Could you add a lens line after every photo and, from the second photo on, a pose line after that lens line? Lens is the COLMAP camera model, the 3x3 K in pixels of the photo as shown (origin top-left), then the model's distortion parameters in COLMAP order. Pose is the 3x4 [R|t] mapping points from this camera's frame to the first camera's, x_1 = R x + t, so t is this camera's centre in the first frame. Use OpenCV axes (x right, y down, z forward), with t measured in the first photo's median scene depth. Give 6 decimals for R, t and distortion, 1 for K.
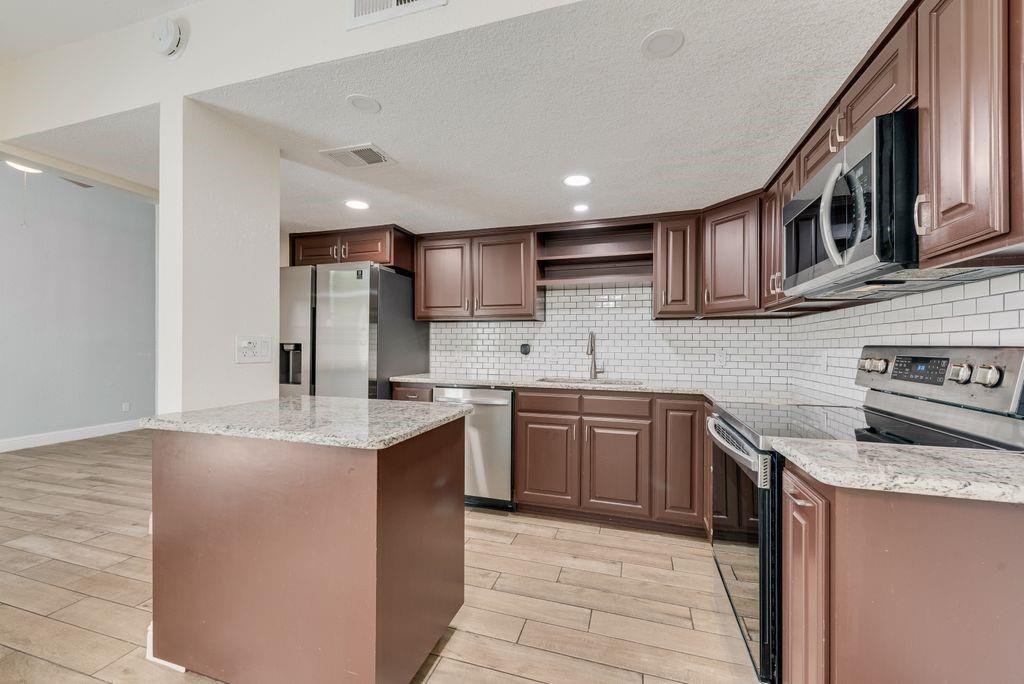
lens RADIAL K [[400.4, 0, 510.8], [0, 400.4, 347.7], [0, 0, 1]] dist [0.012812, -0.001667]
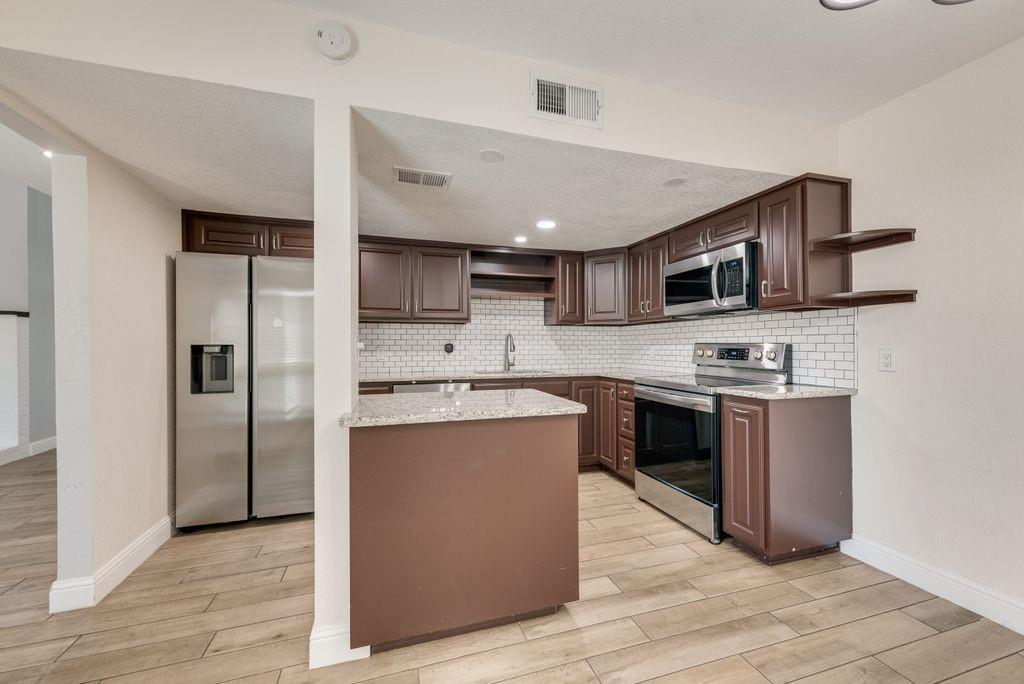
lens RADIAL K [[400.4, 0, 506.3], [0, 400.4, 347.7], [0, 0, 1]] dist [0.012812, -0.001667]
pose [[0.821399, -0.013088, 0.570204, -0.604030], [0.011493, 0.999914, 0.006395, -0.003949], [-0.570238, 0.001301, 0.821479, -0.042143]]
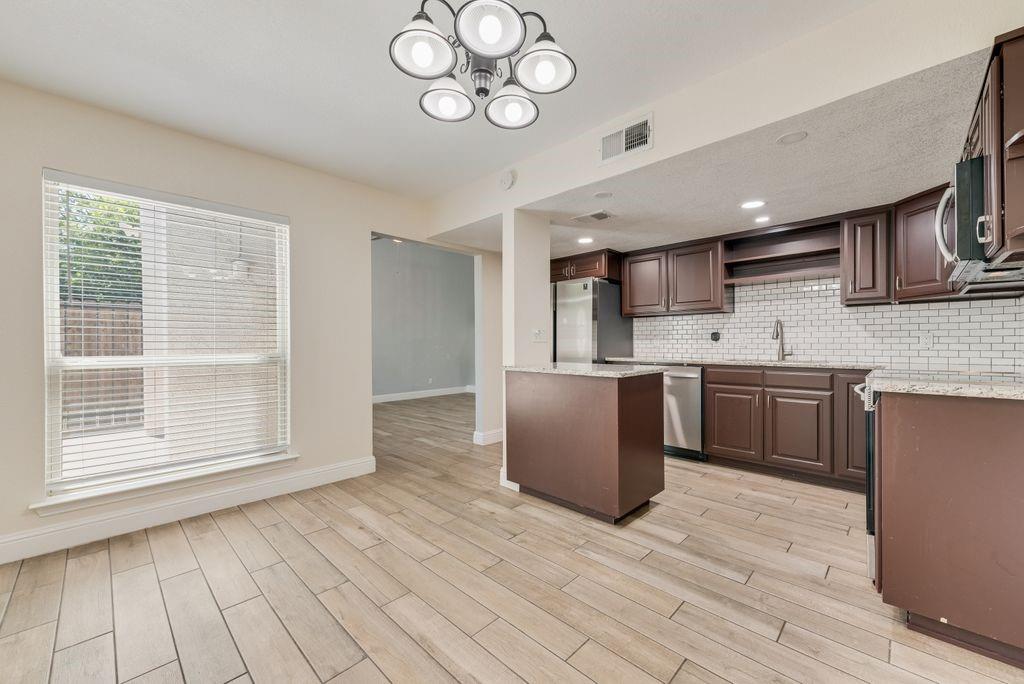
lens RADIAL K [[400.4, 0, 511.9], [0, 400.4, 343.9], [0, 0, 1]] dist [0.012812, -0.001667]
pose [[0.891670, -0.009257, -0.452591, 0.045770], [0.005990, 0.999945, -0.008651, 0.041098], [0.452646, 0.005003, 0.891676, -0.450693]]
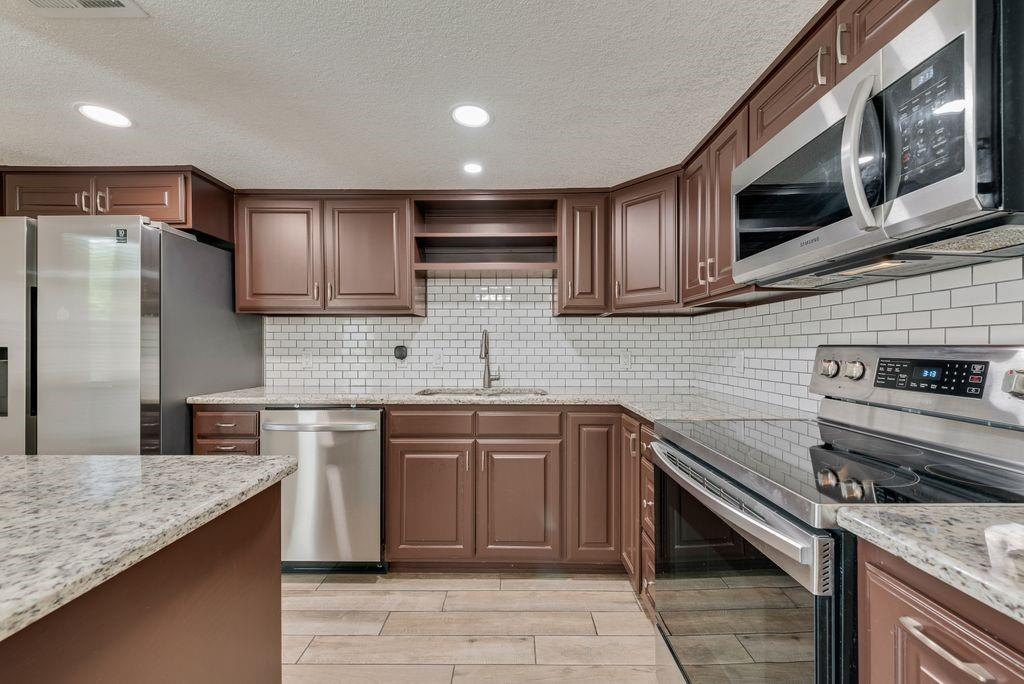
lens RADIAL K [[400.4, 0, 508.3], [0, 400.4, 349.4], [0, 0, 1]] dist [0.012812, -0.001667]
pose [[0.958007, -0.008902, 0.286605, 0.016533], [0.008691, 0.999960, 0.002007, -0.002193], [-0.286612, 0.000568, 0.958047, 0.241279]]
